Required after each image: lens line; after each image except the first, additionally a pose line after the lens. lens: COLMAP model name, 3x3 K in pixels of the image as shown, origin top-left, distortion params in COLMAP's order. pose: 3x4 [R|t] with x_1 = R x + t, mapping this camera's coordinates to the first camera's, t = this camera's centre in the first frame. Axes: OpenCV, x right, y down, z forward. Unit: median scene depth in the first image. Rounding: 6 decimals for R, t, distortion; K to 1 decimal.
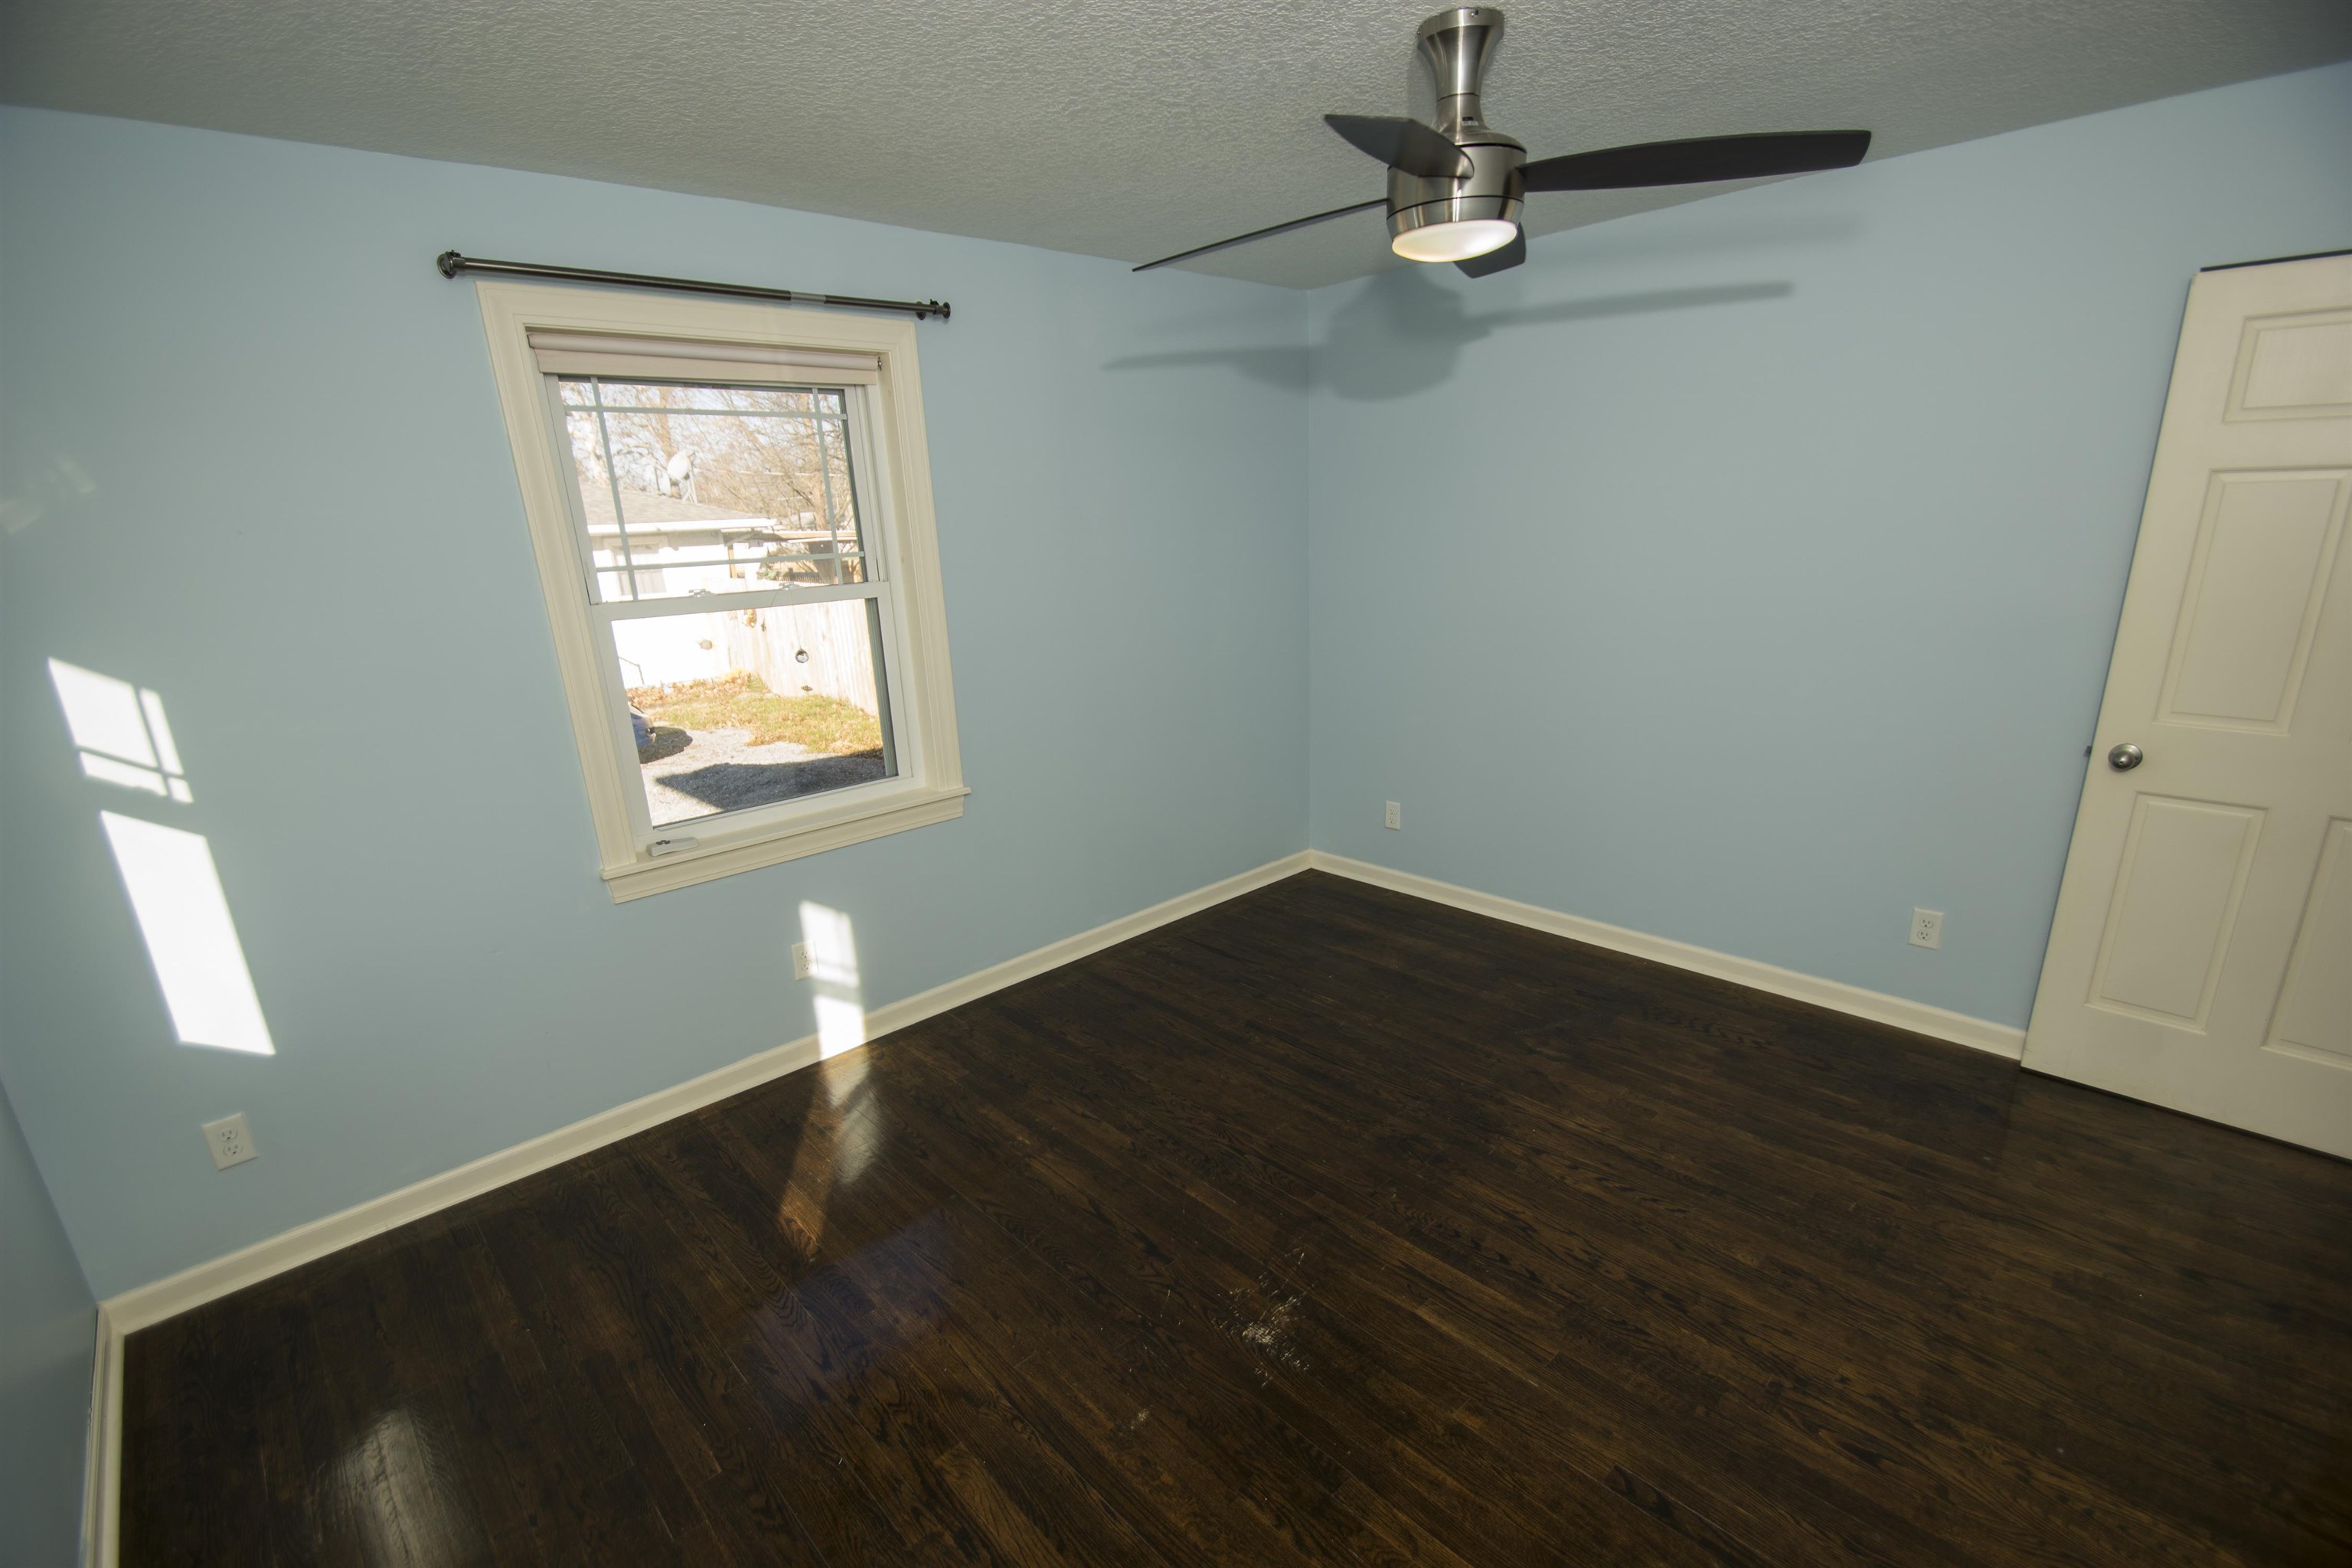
lens RADIAL K [[1038.3, 0, 1159.2], [0, 1038.3, 834.4], [0, 0, 1]] dist [0.021856, -0.023809]
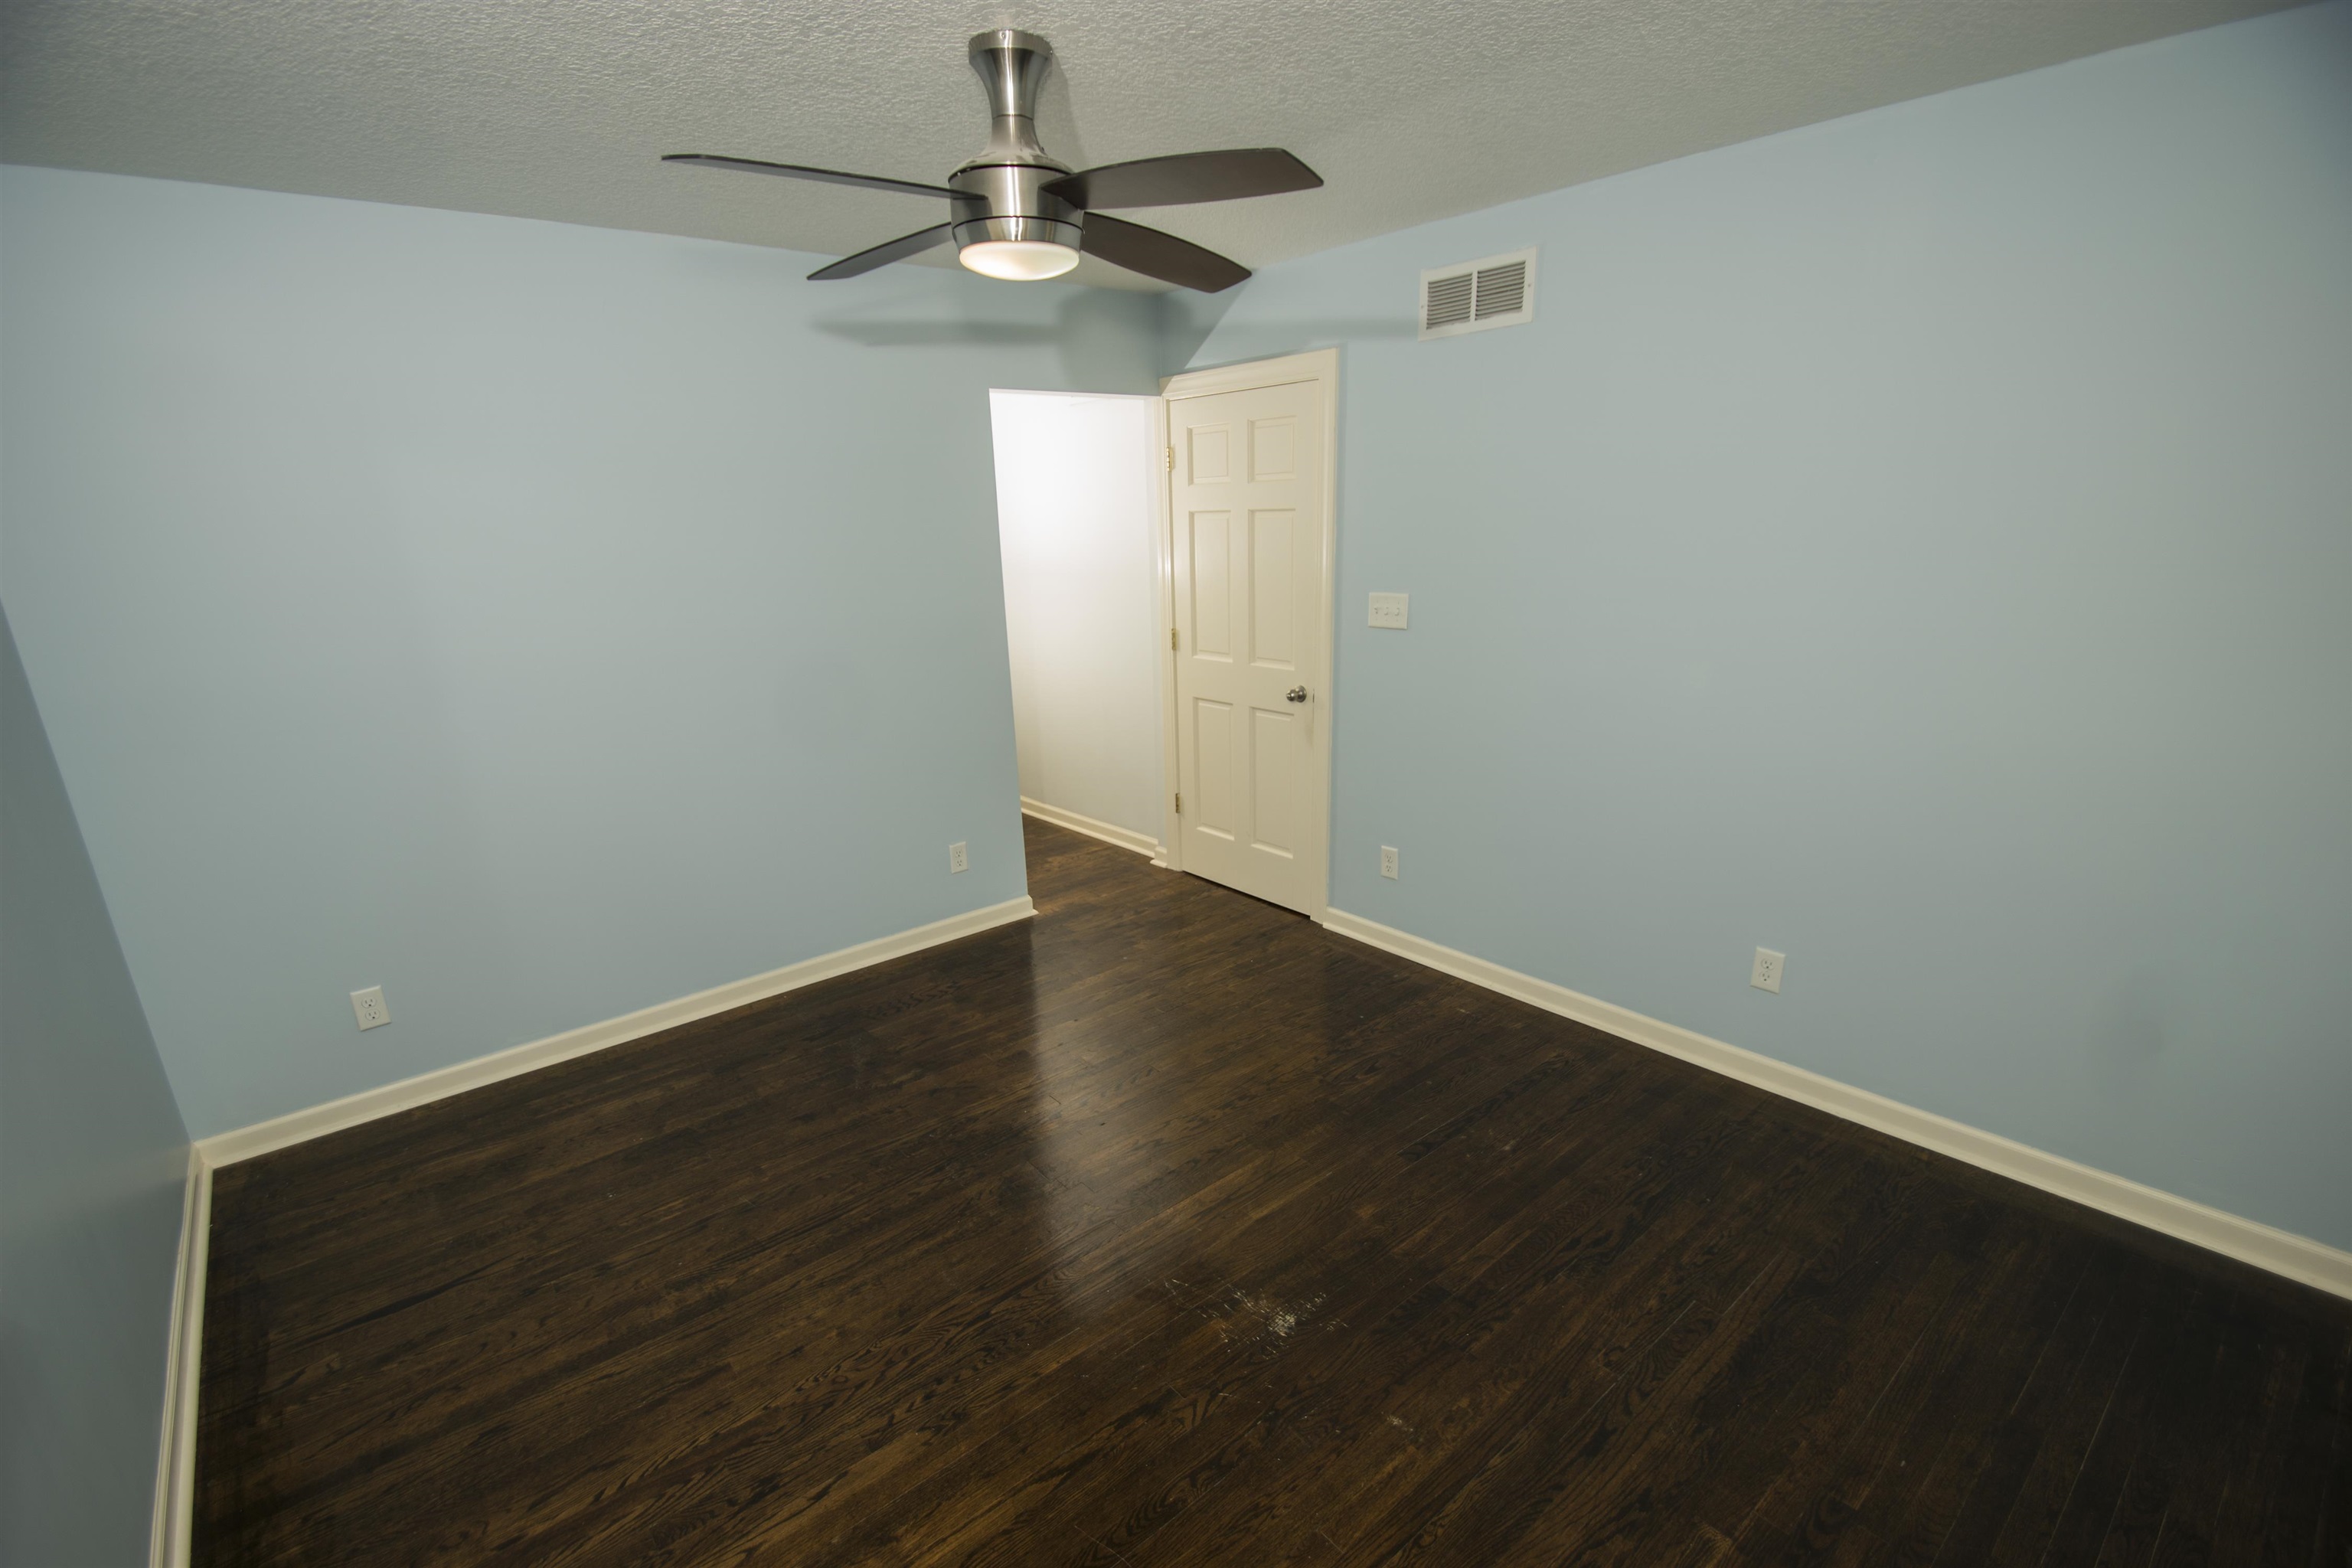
lens RADIAL K [[1038.3, 0, 1159.2], [0, 1038.3, 834.4], [0, 0, 1]] dist [0.021856, -0.023809]
pose [[0.051264, -0.255825, 0.965363, -0.759403], [0.323493, 0.918771, 0.226300, -0.223082], [-0.944841, 0.300688, 0.129858, 0.833207]]
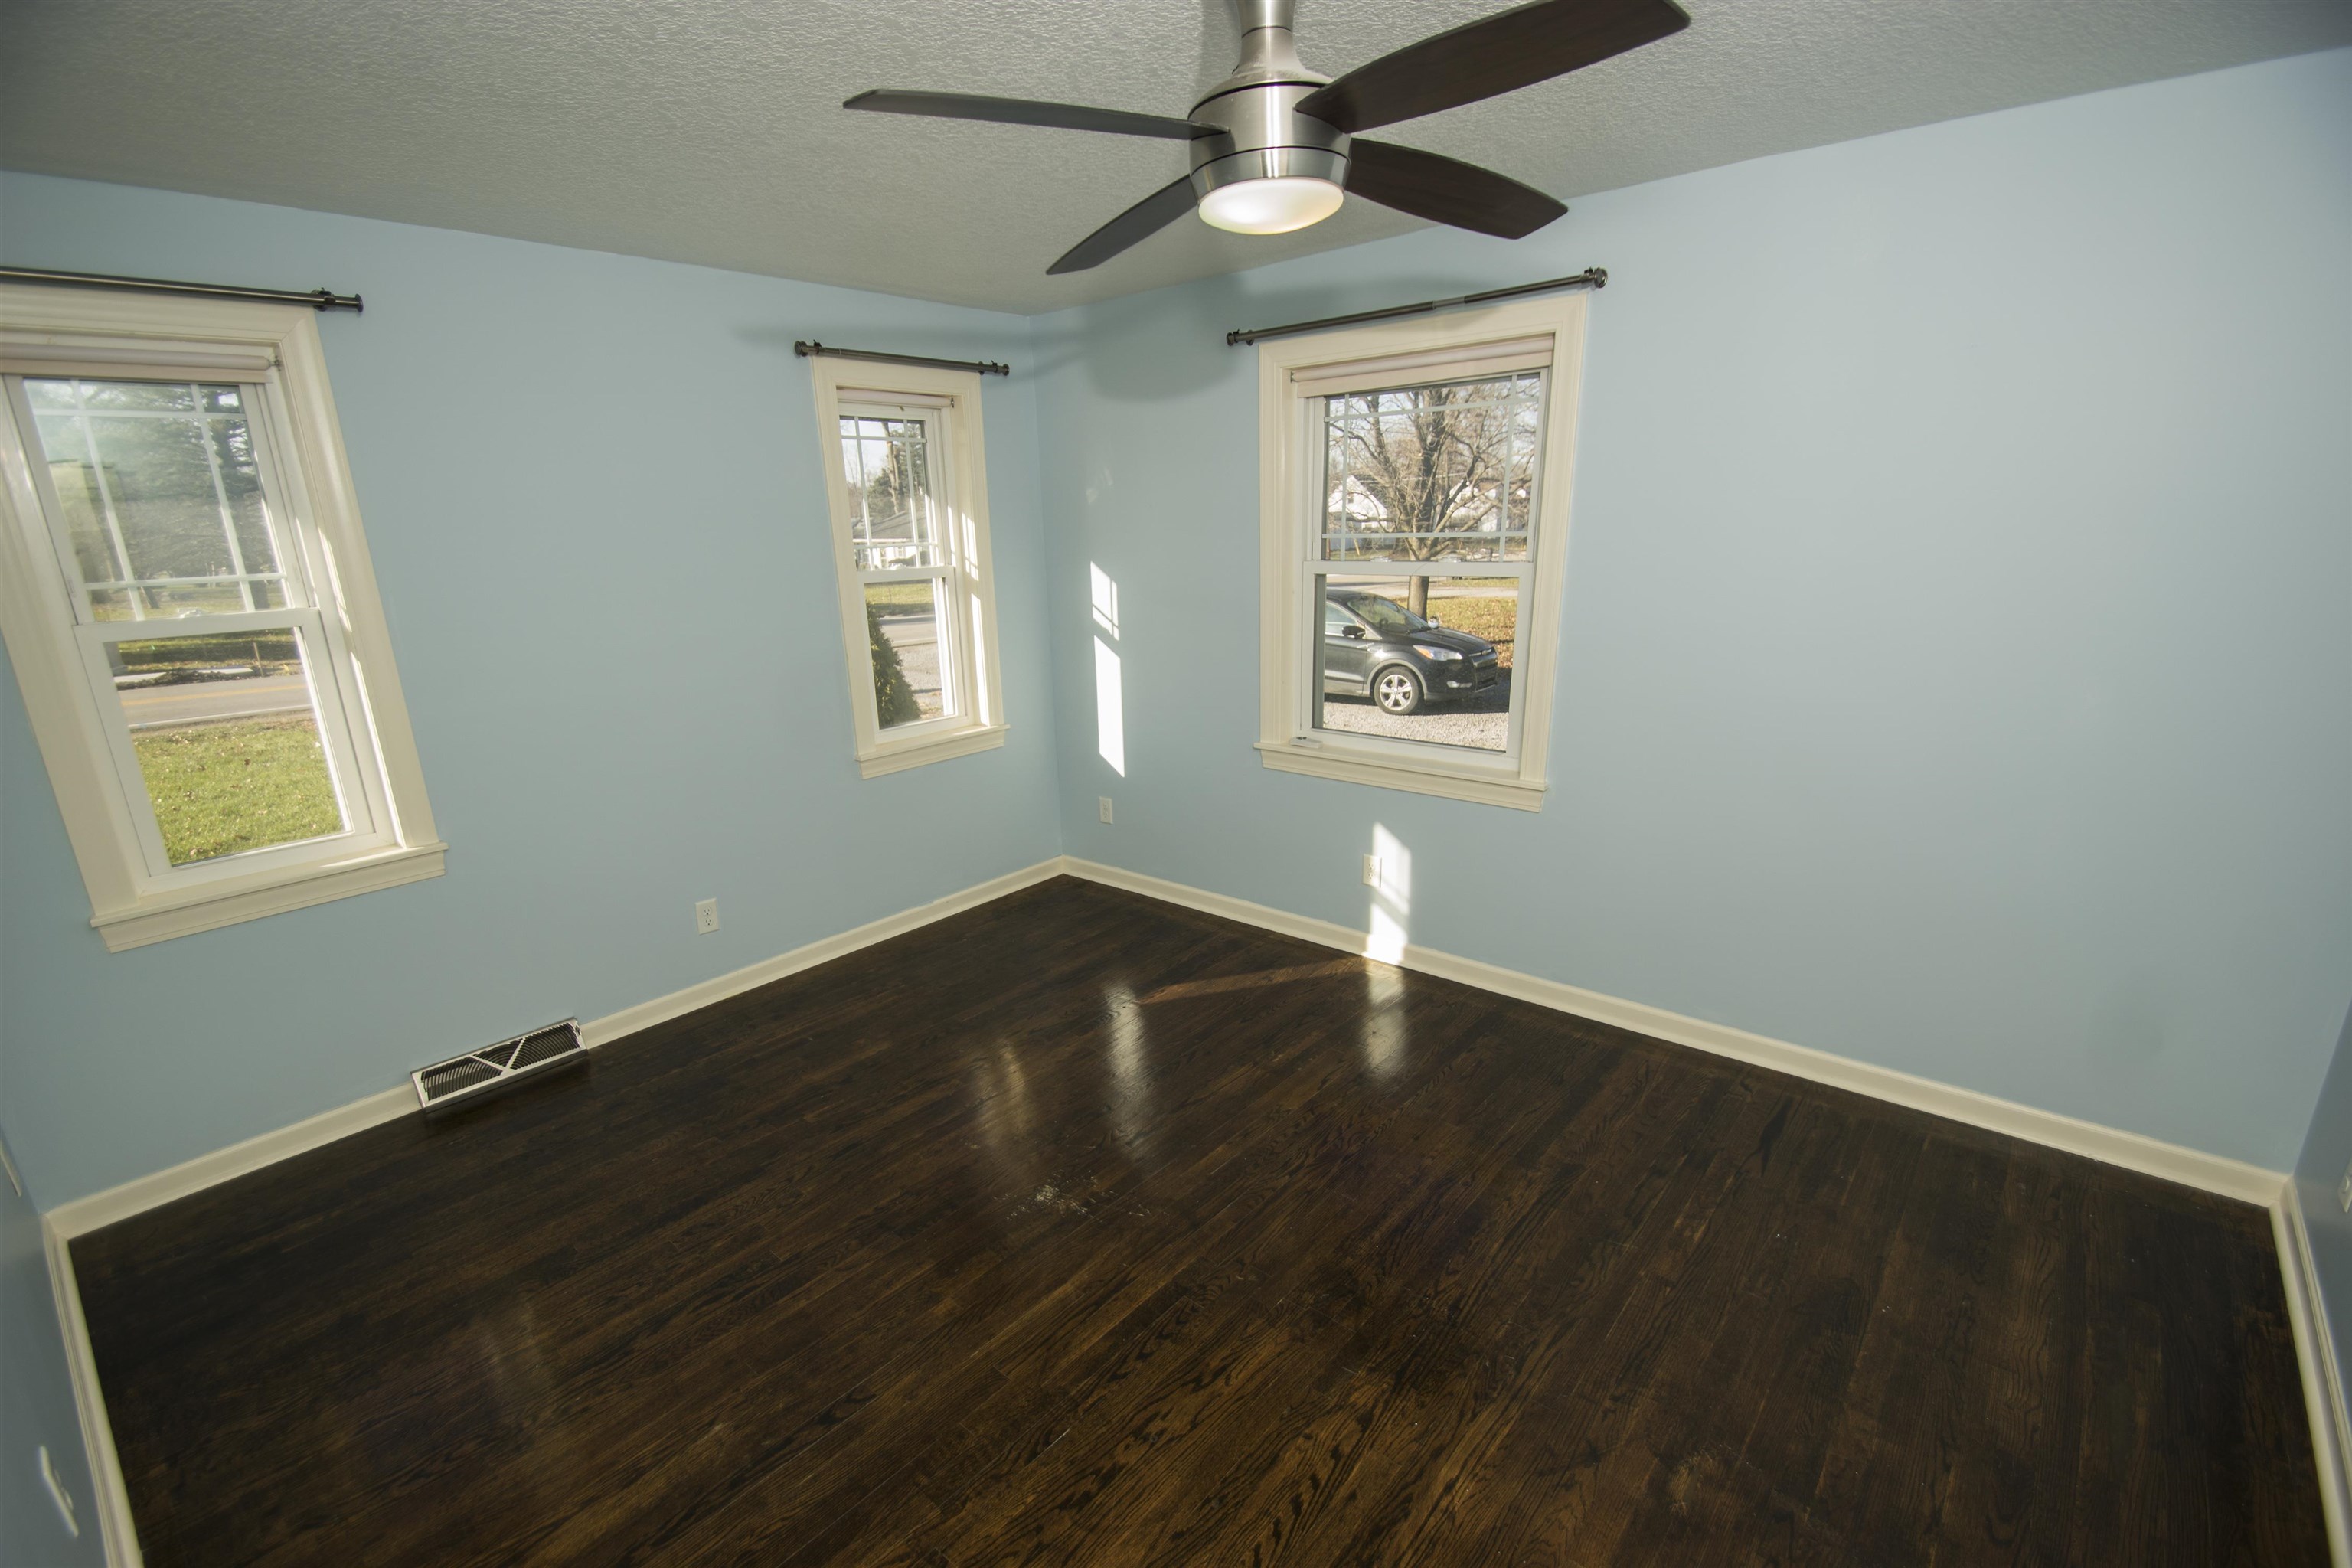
lens RADIAL K [[1038.3, 0, 1159.2], [0, 1038.3, 834.4], [0, 0, 1]] dist [0.021856, -0.023809]
pose [[0.110948, 0.329141, -0.937740, 1.113768], [-0.270903, 0.917850, 0.290108, -0.299102], [0.956191, 0.221849, 0.190999, 0.793102]]
